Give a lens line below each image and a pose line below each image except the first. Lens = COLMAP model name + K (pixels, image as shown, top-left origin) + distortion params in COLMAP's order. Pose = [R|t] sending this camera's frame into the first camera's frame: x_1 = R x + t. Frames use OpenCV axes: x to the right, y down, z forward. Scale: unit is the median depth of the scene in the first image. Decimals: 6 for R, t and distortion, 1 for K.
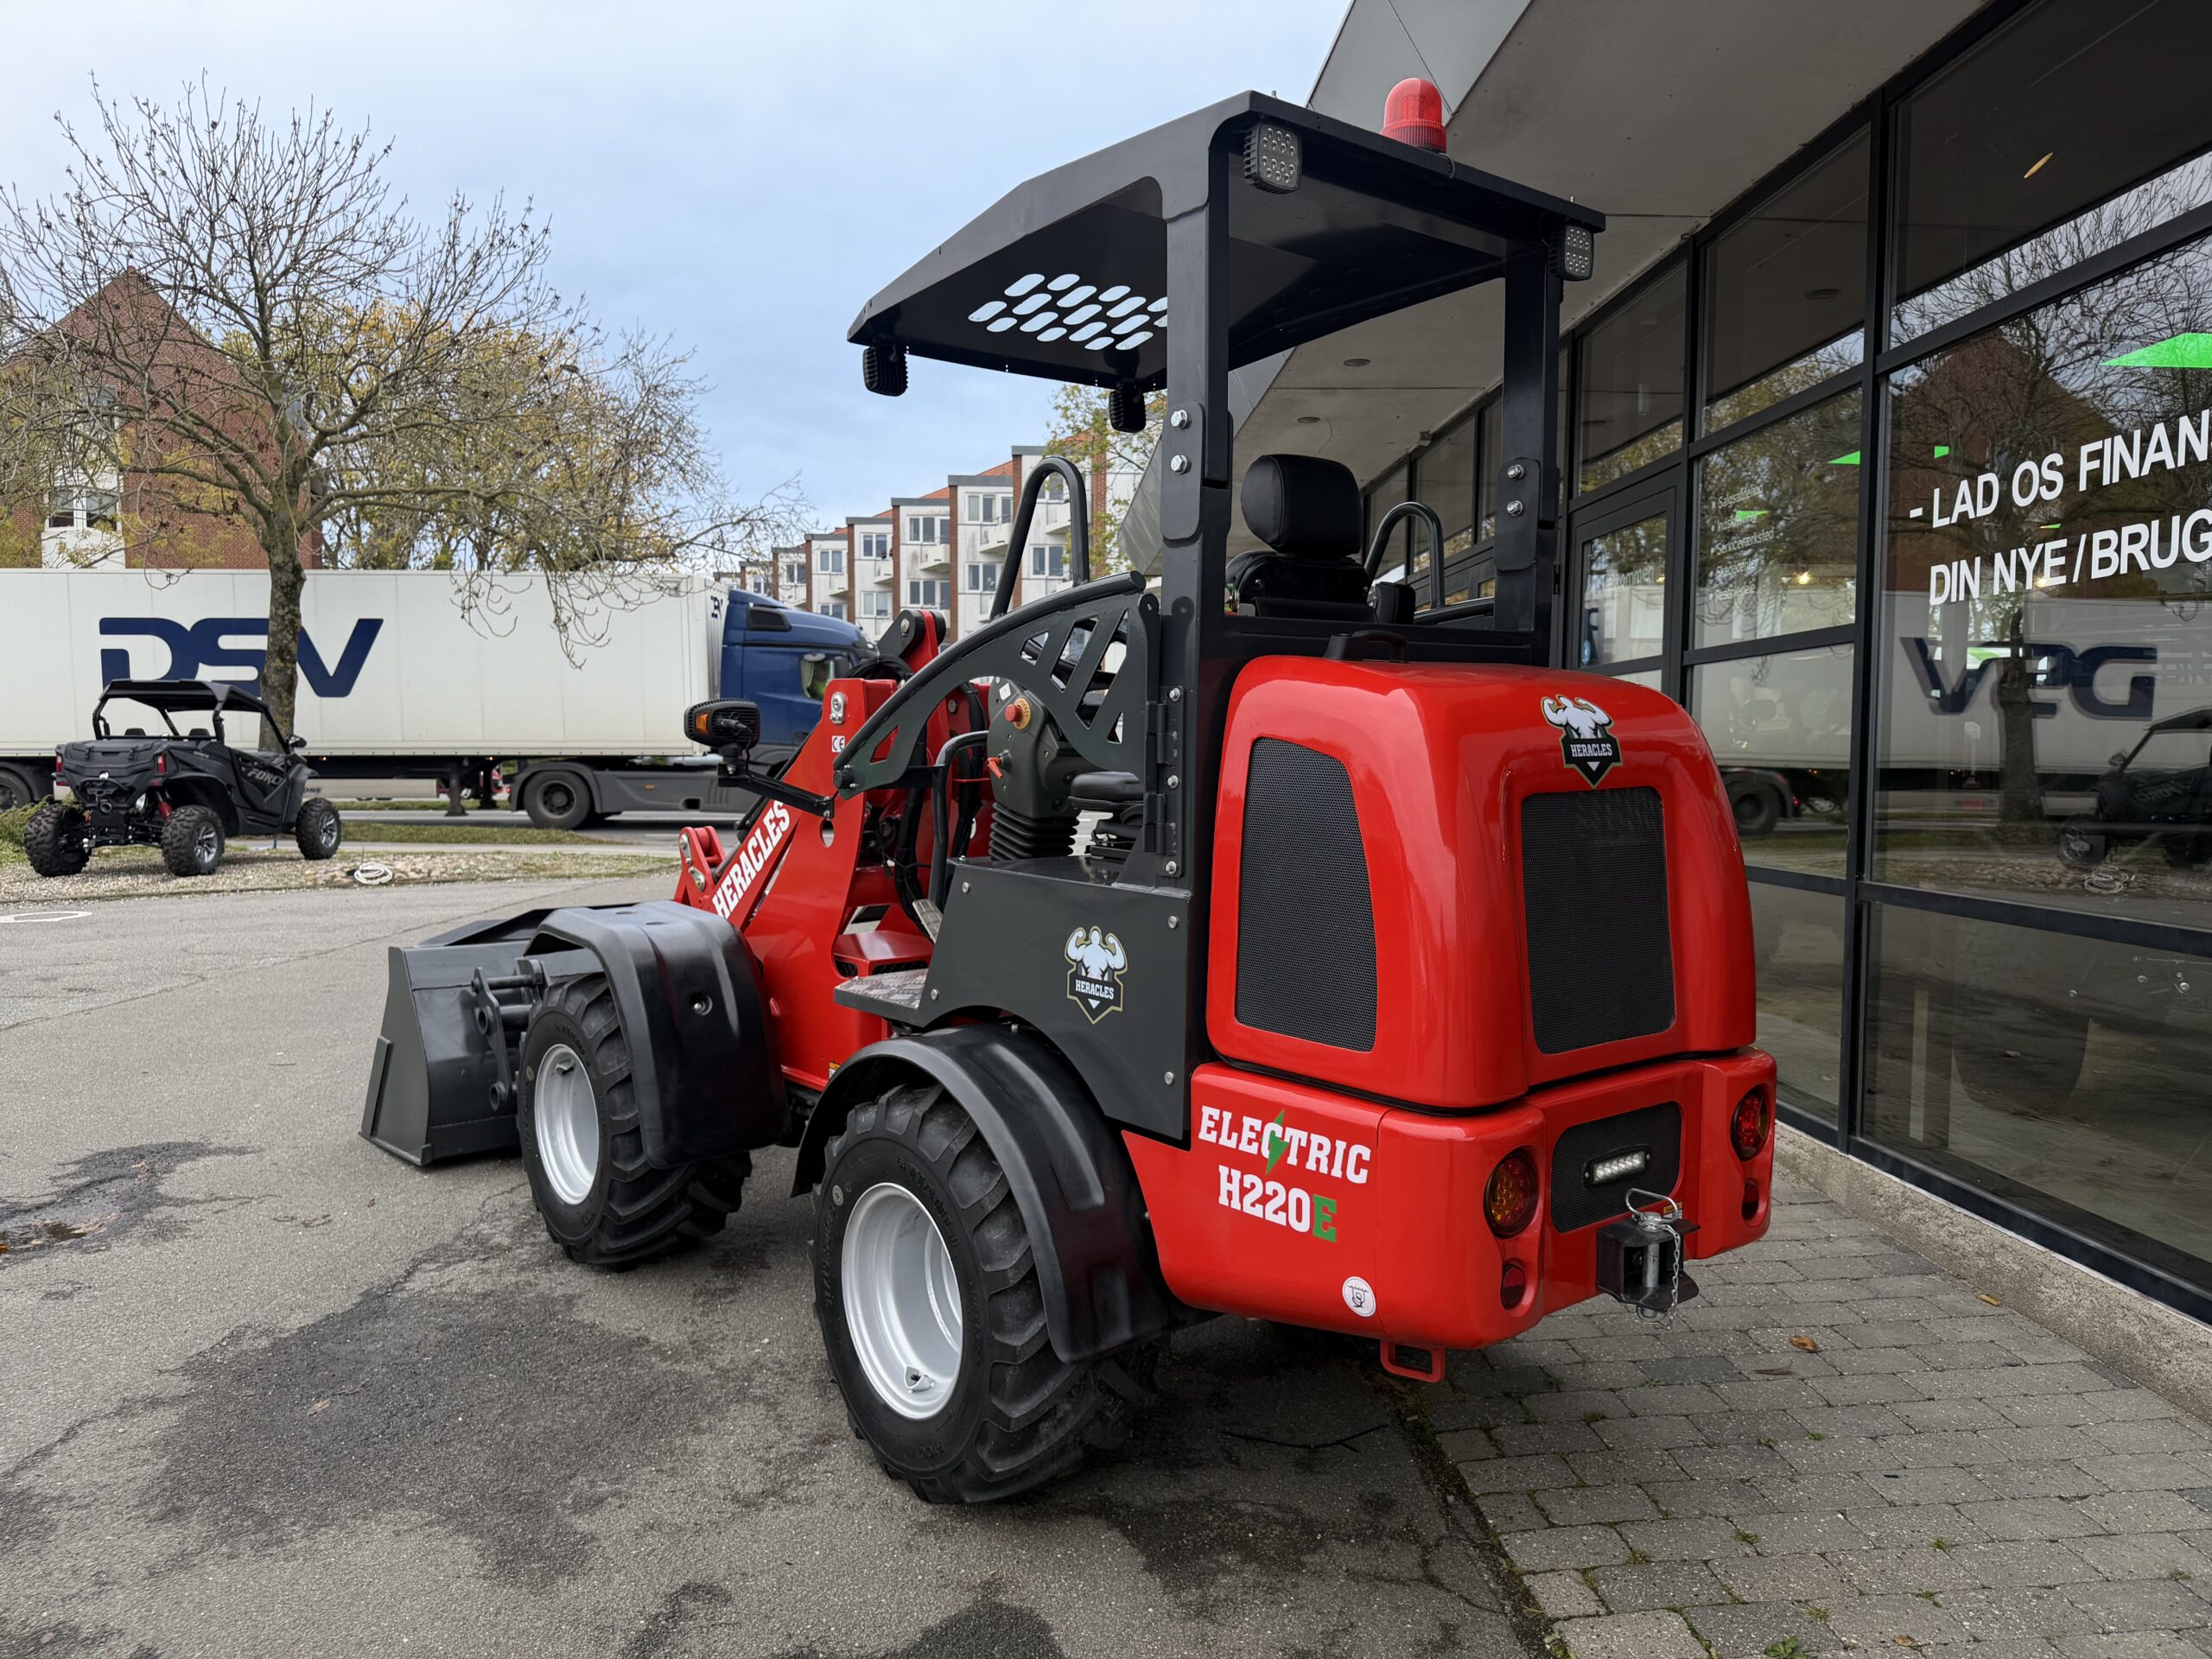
lens RADIAL K [[1555.2, 0, 1098.9], [0, 1555.2, 817.4], [0, 0, 1]] dist [0.058725, -0.061314]
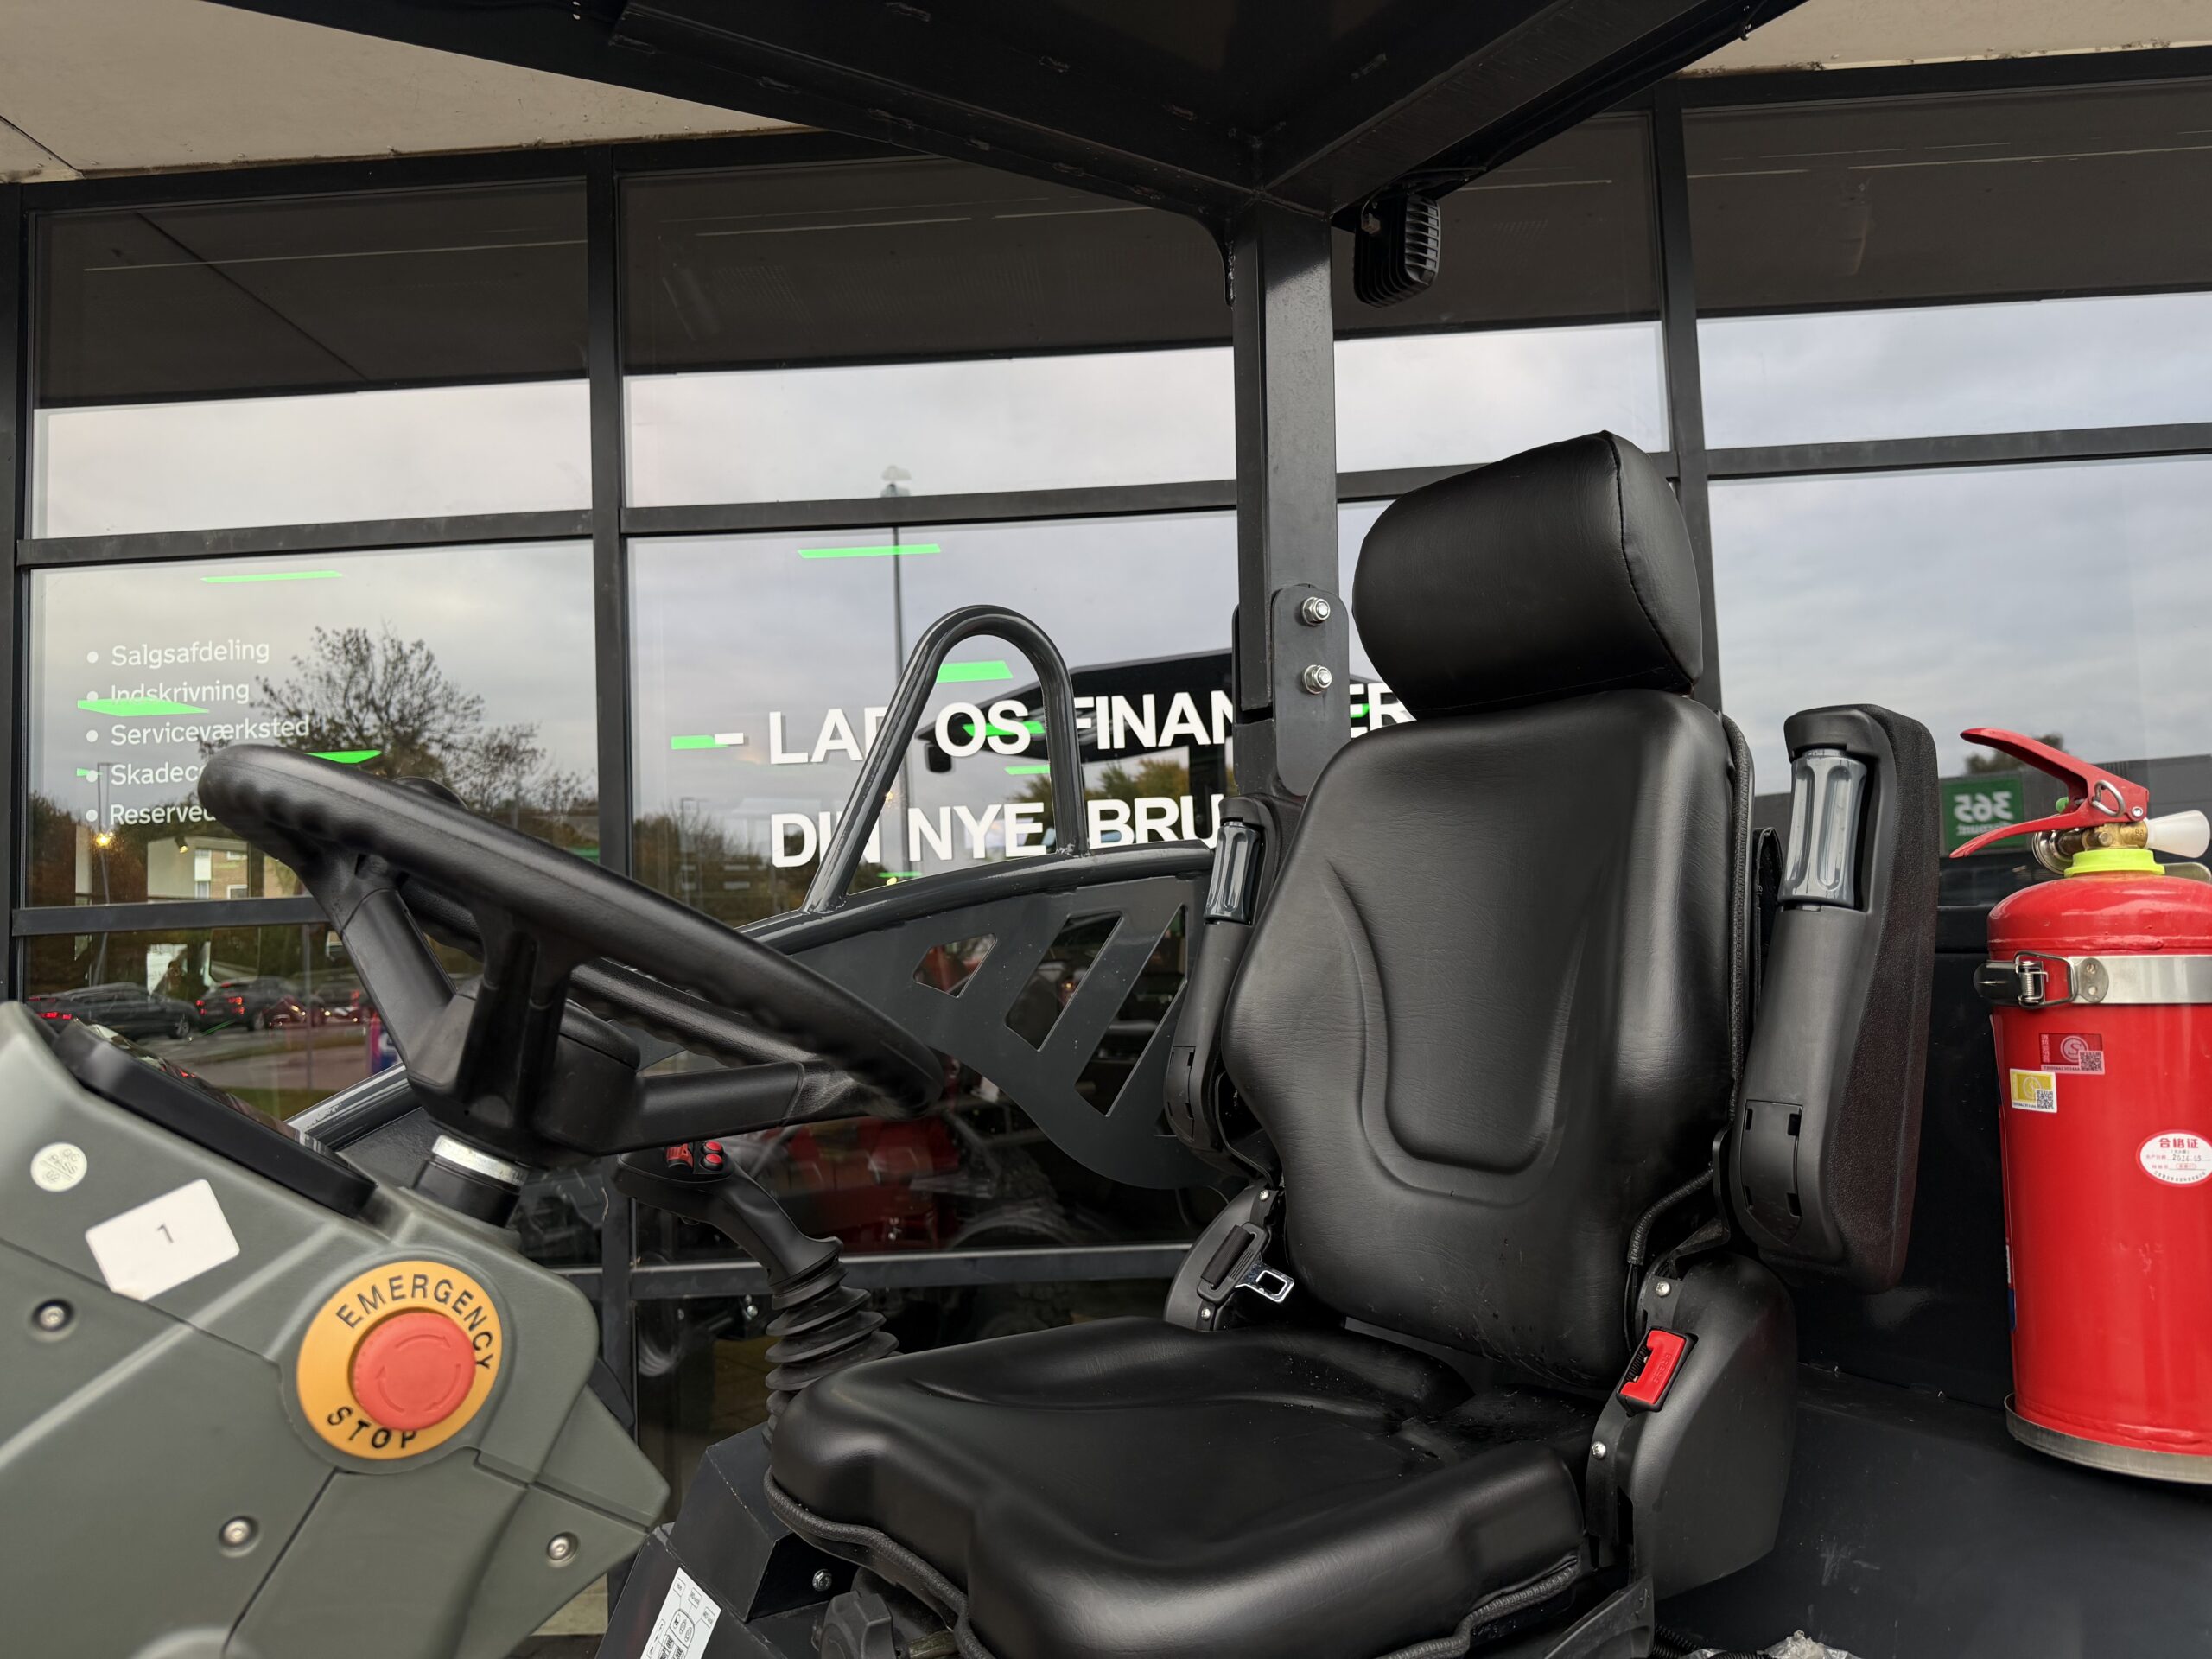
lens RADIAL K [[1555.2, 0, 1098.9], [0, 1555.2, 817.4], [0, 0, 1]] dist [0.058725, -0.061314]
pose [[0.090406, 0.068689, 0.993533, -0.196986], [0.079920, 0.993901, -0.075987, -0.095535], [-0.992693, 0.086272, 0.084365, 0.833562]]
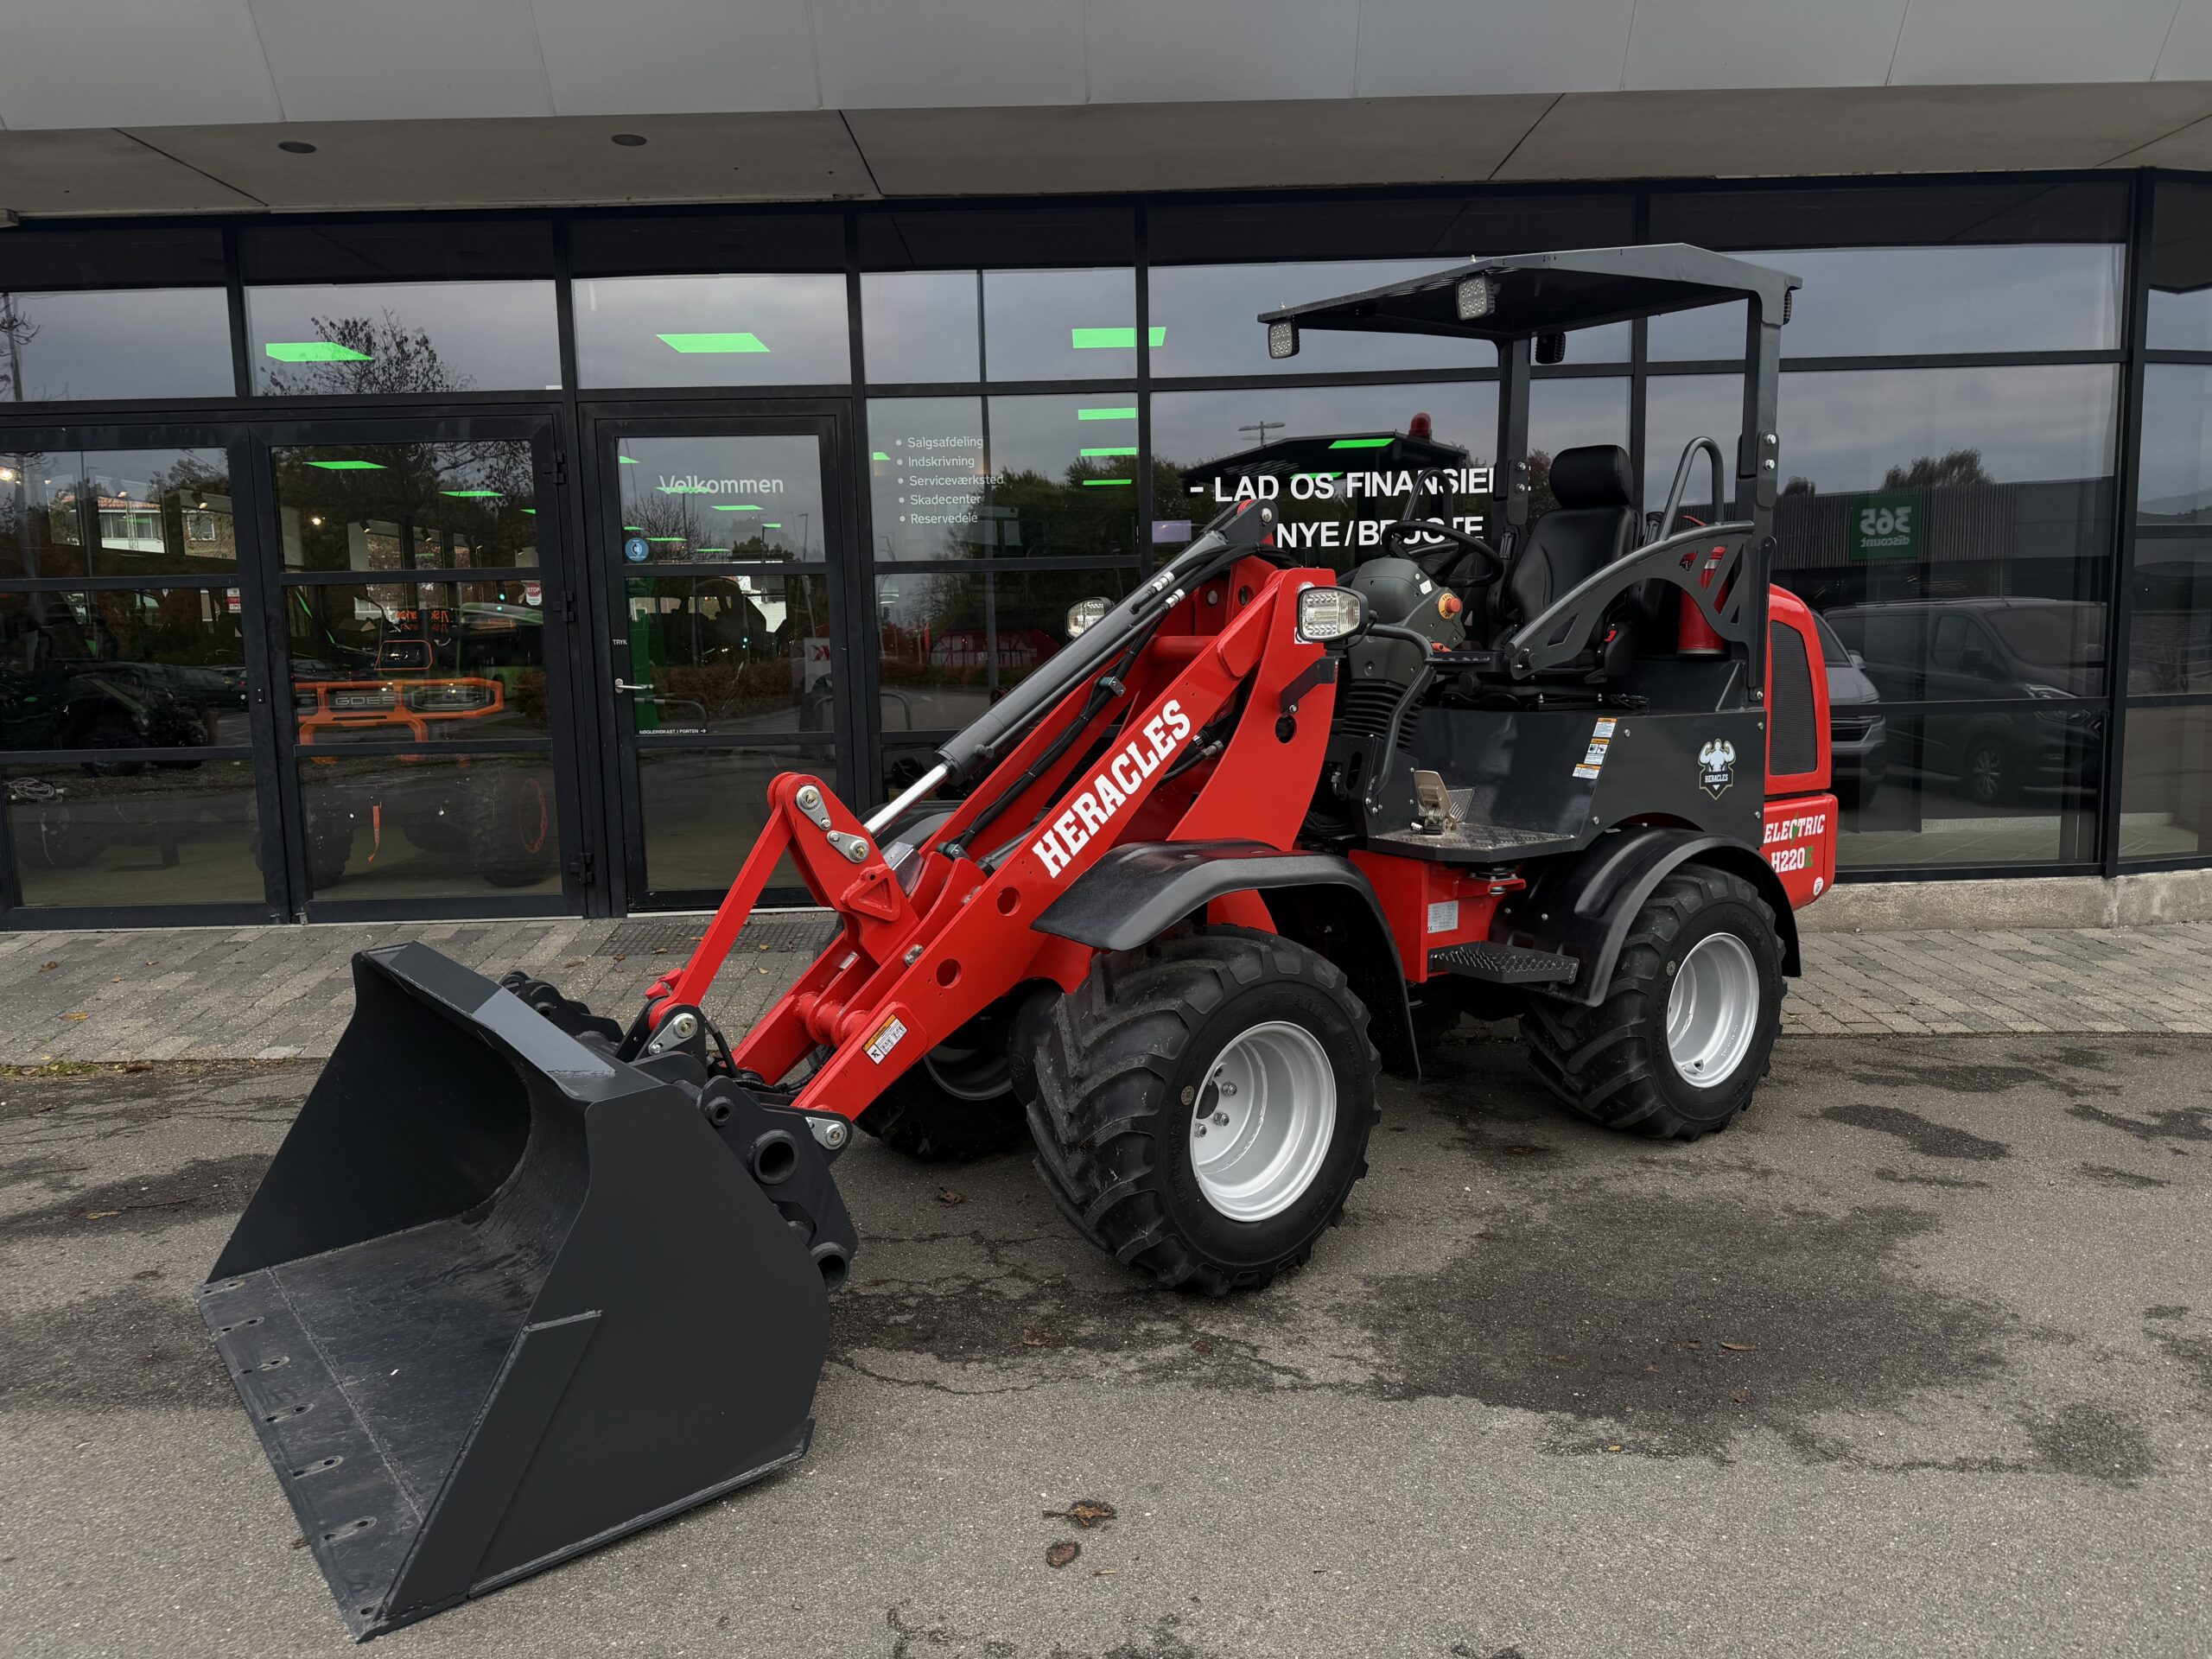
lens RADIAL K [[1541.2, 0, 1106.3], [0, 1541.2, 838.8], [0, 0, 1]] dist [0.119400, -0.174673]
pose [[0.044082, -0.133158, 0.990114, -1.183135], [0.064648, 0.989380, 0.130181, -0.057304], [-0.996934, 0.058270, 0.052222, 1.112520]]
